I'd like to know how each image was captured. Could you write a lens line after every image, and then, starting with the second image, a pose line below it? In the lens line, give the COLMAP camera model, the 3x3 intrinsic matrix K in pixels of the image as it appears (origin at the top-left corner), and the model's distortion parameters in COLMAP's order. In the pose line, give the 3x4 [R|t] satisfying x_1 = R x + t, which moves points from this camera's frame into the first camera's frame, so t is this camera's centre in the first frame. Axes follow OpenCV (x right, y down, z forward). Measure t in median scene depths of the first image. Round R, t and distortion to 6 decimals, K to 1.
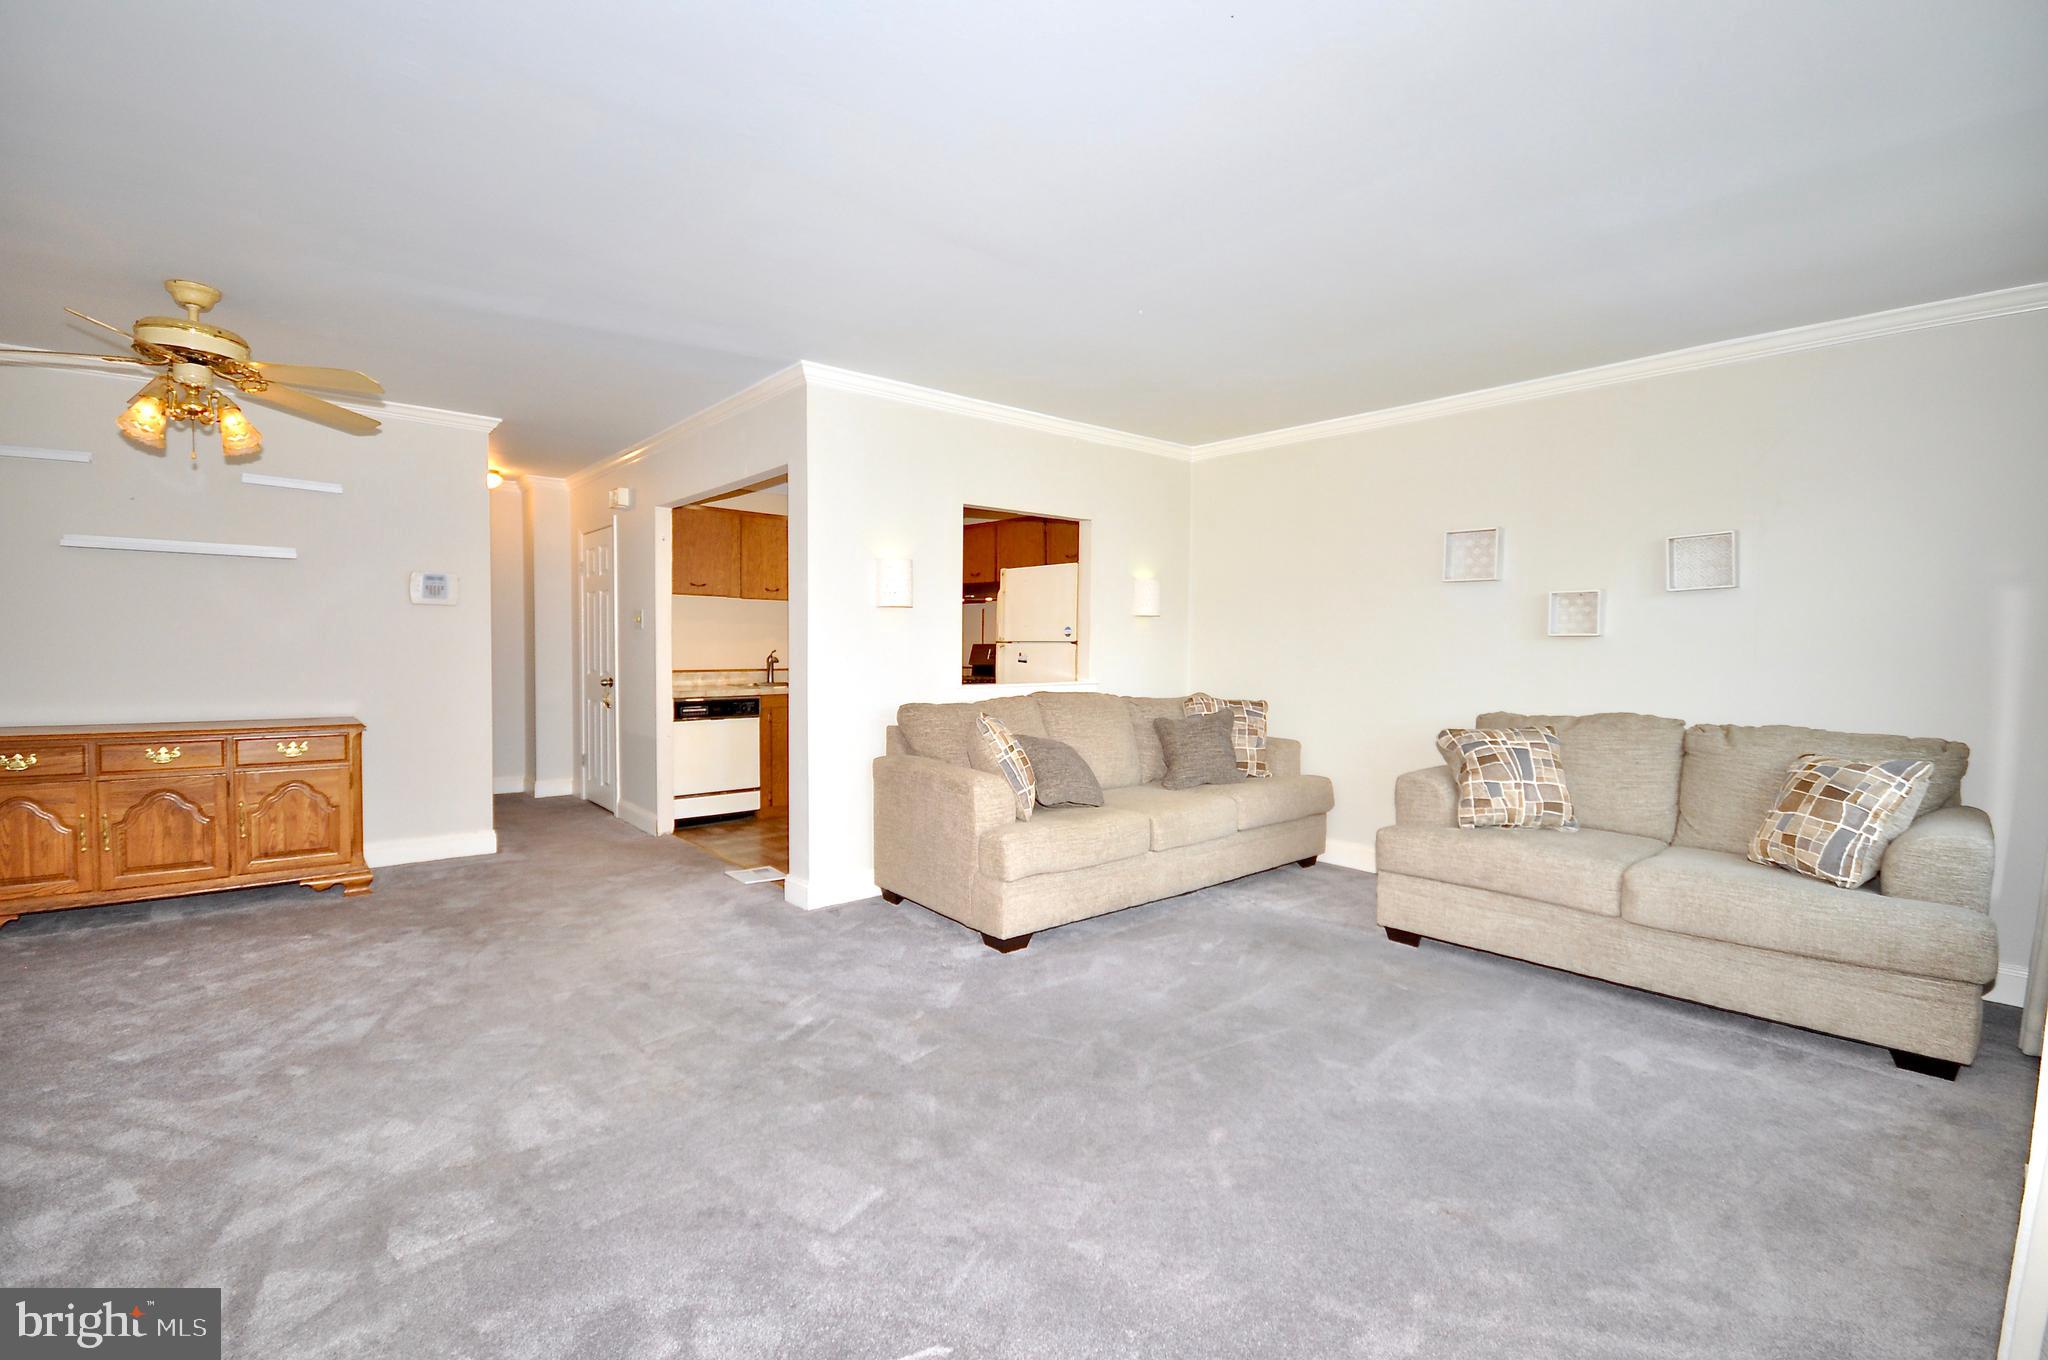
lens RADIAL K [[919.1, 0, 1016.8], [0, 919.1, 655.6], [0, 0, 1]] dist [0.008958, -0.011974]
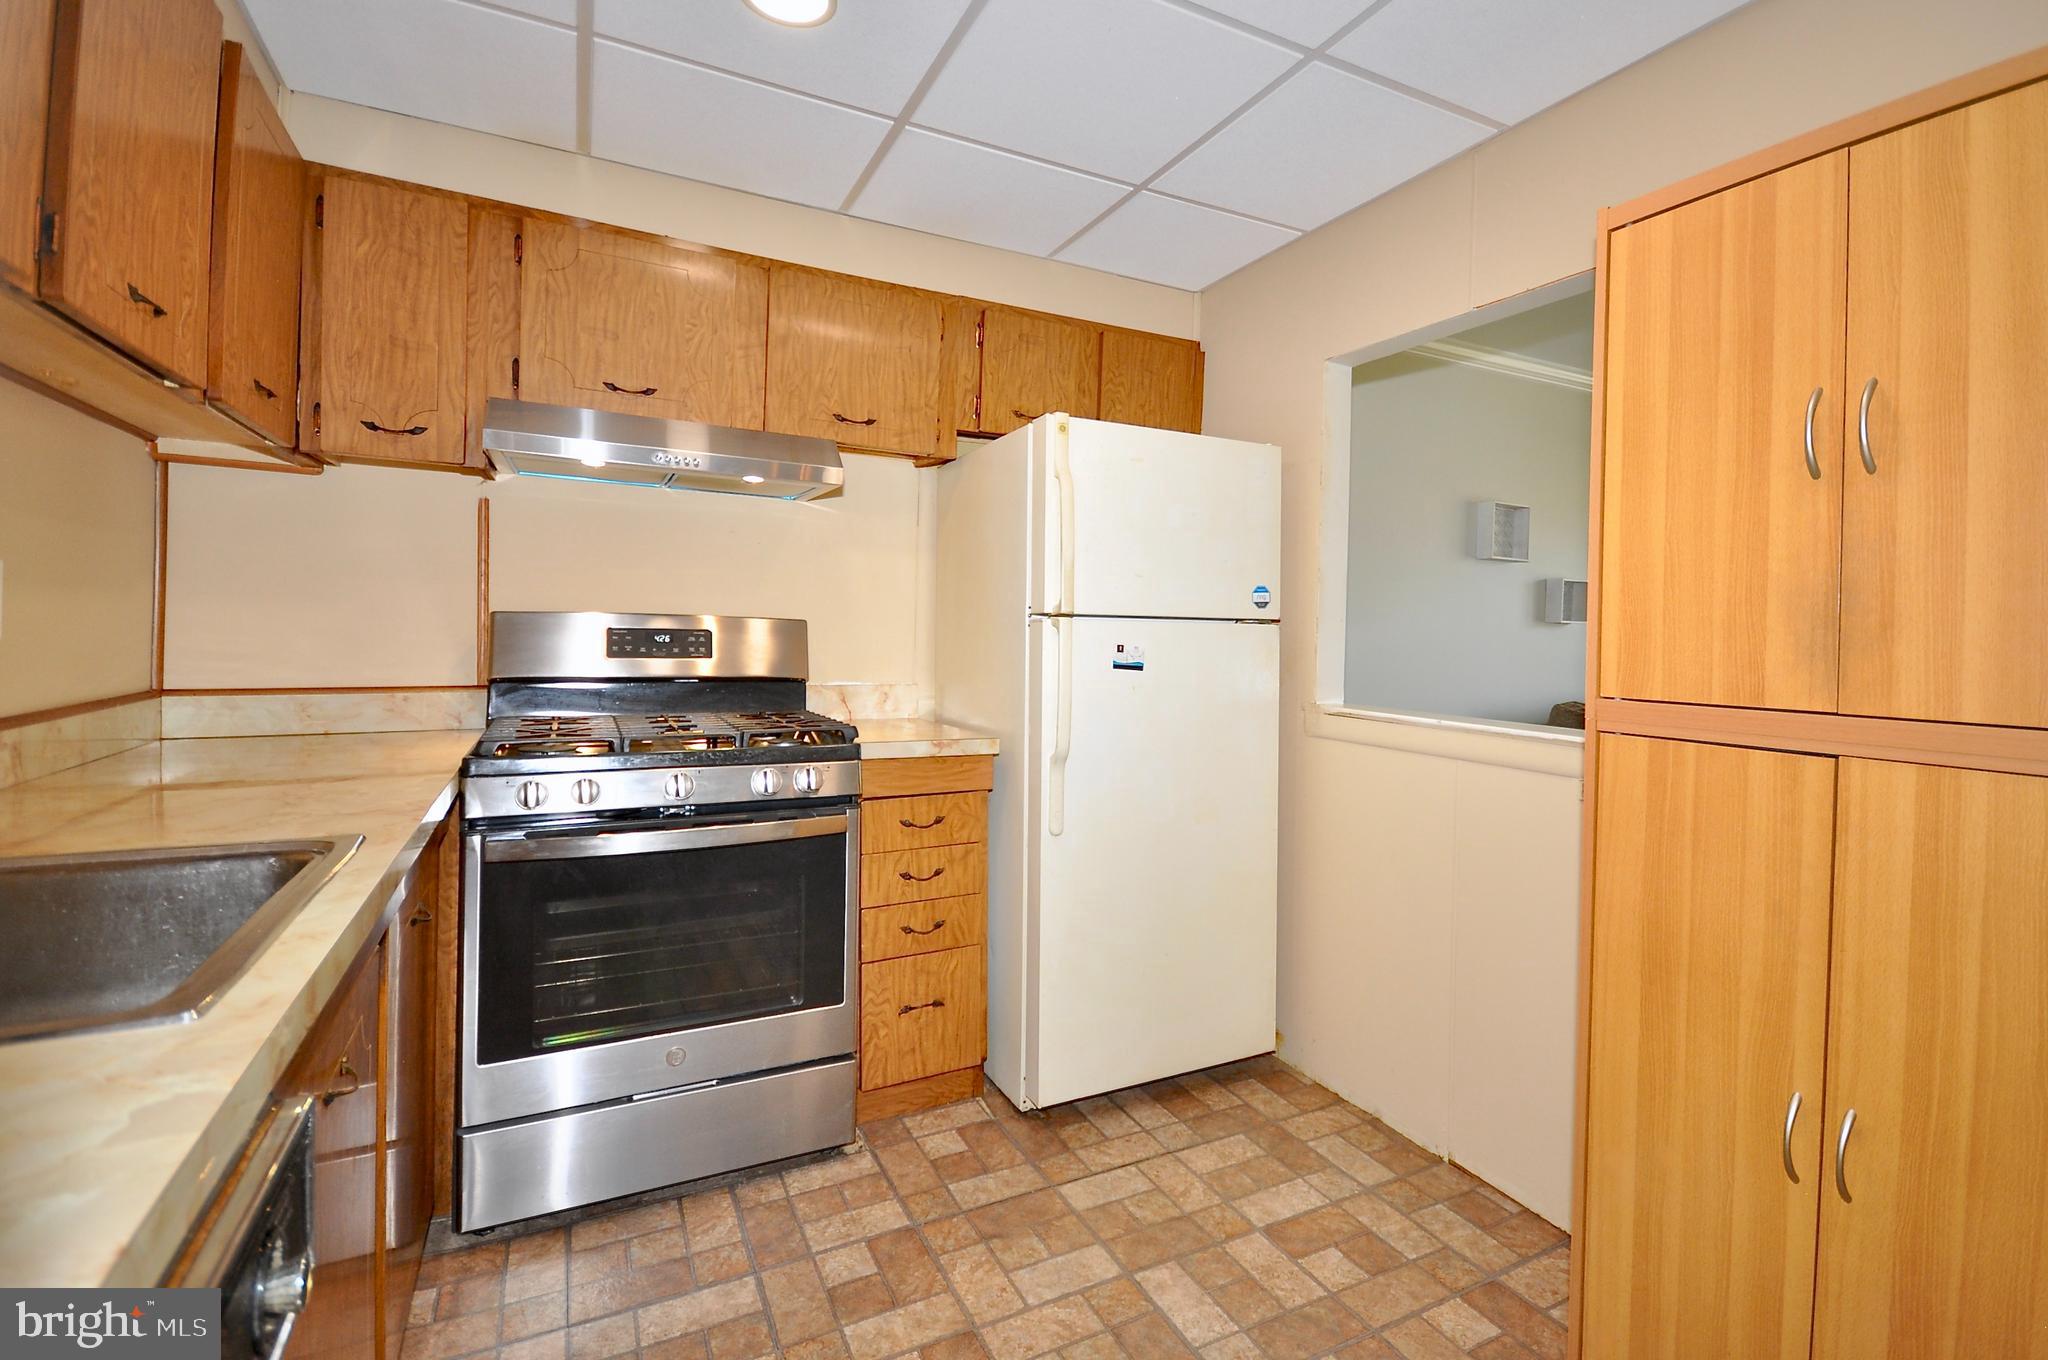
lens RADIAL K [[955.3, 0, 1070.8], [0, 955.3, 623.4], [0, 0, 1]] dist [0.002351, 0.000100]
pose [[0.202037, 0.001842, 0.979376, -0.588080], [-0.004821, 0.999988, -0.000886, -0.017423], [-0.979366, -0.004542, 0.202043, 1.412519]]
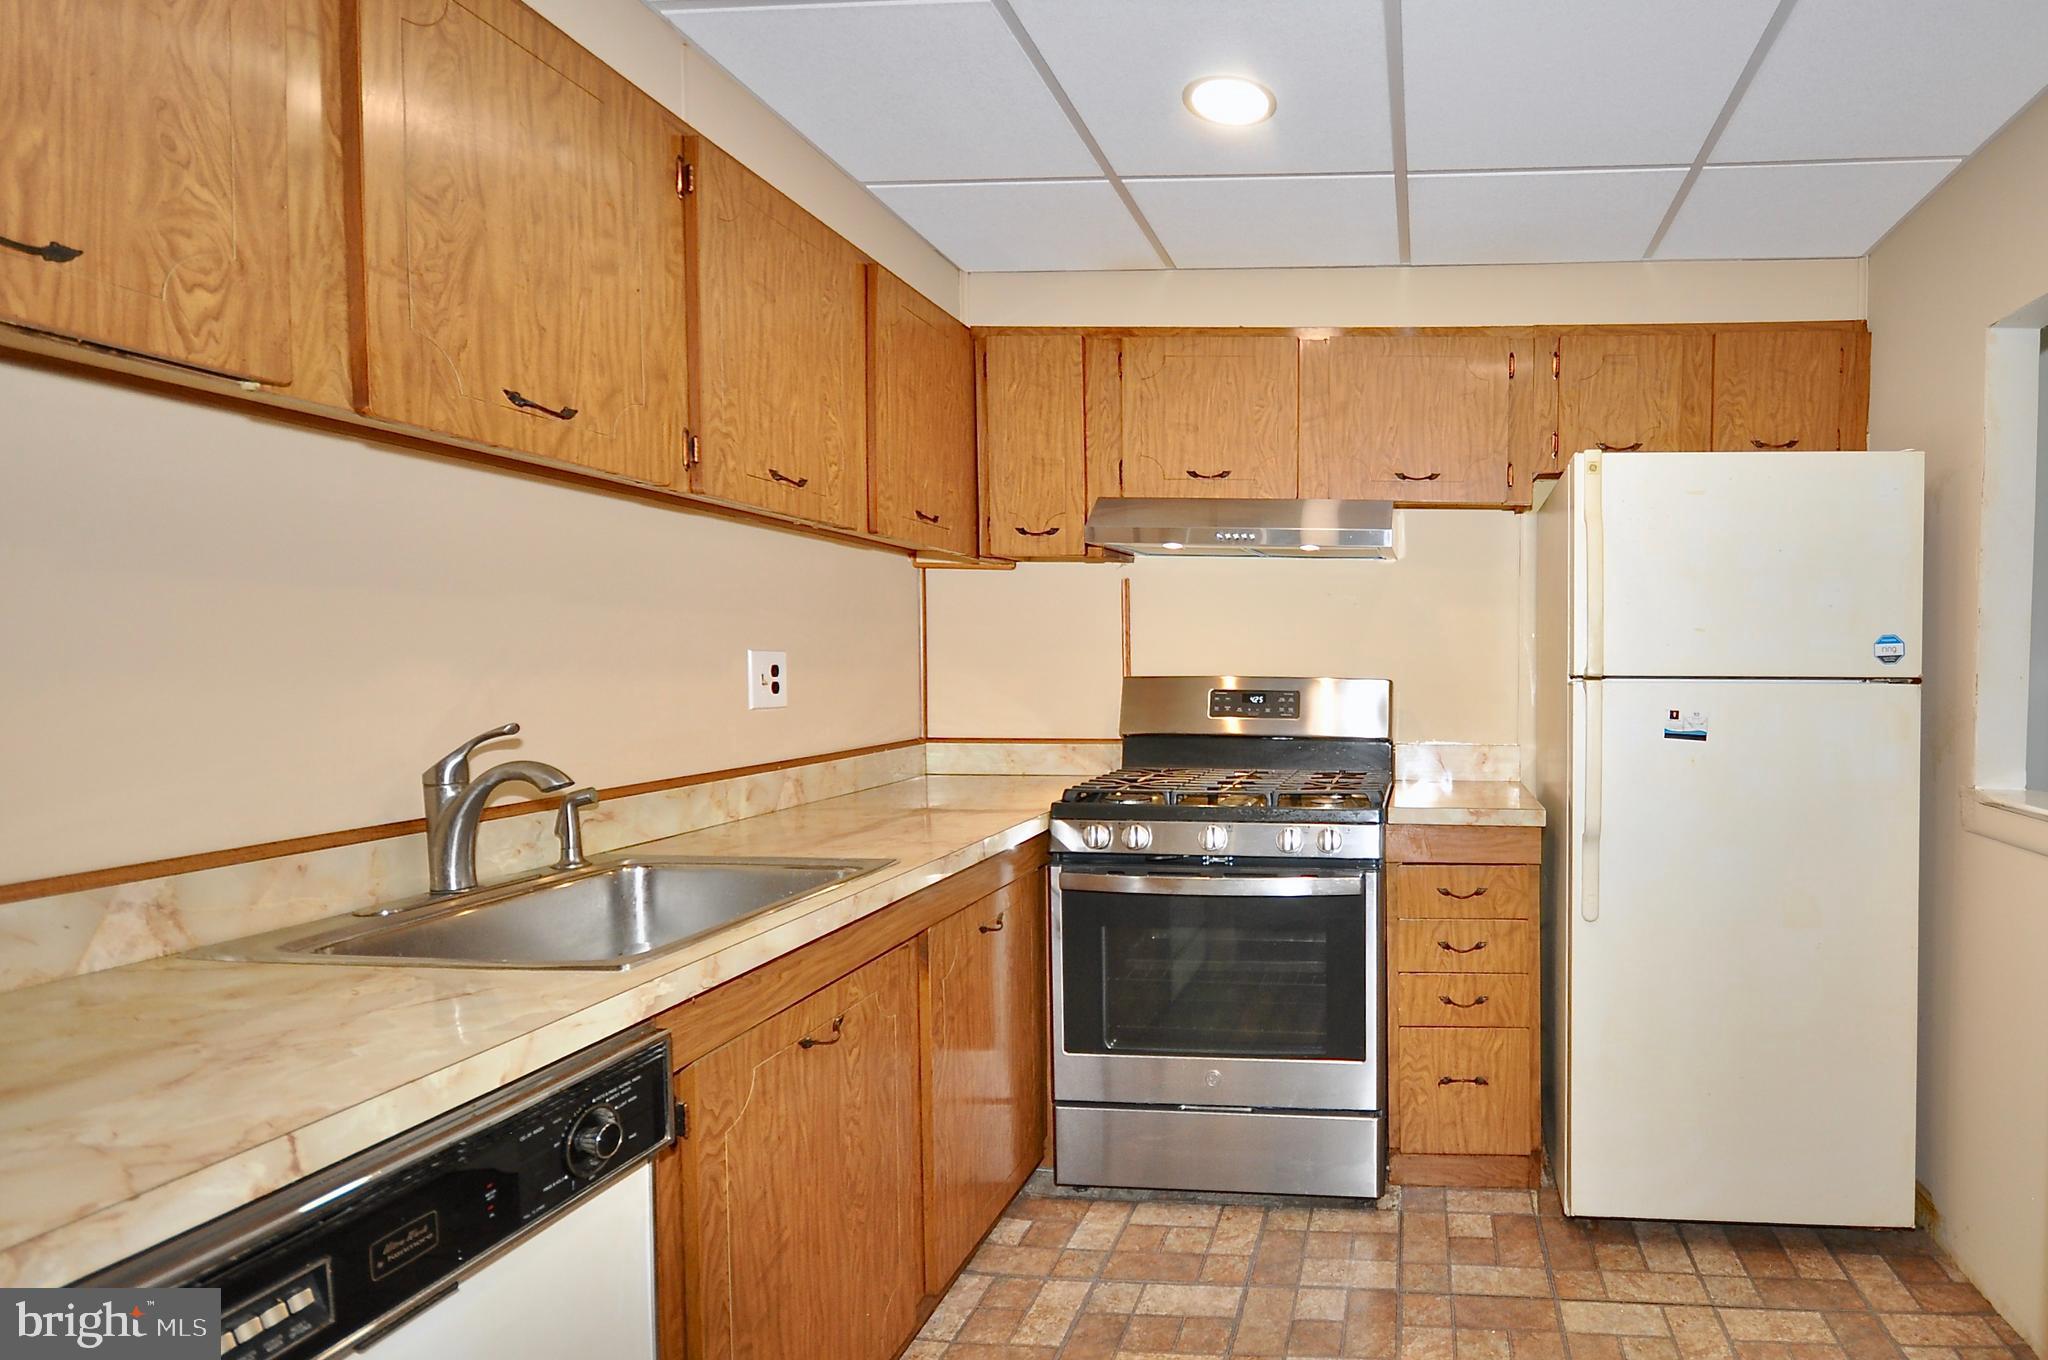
lens RADIAL K [[1047.3, 0, 1346.4], [0, 1047.3, 695.5], [0, 0, 1]] dist [0.006448, -0.007353]
pose [[0.684106, -0.027414, 0.728867, -0.527751], [0.008557, 0.999526, 0.029563, -0.030759], [-0.729332, -0.013987, 0.684017, 1.247357]]
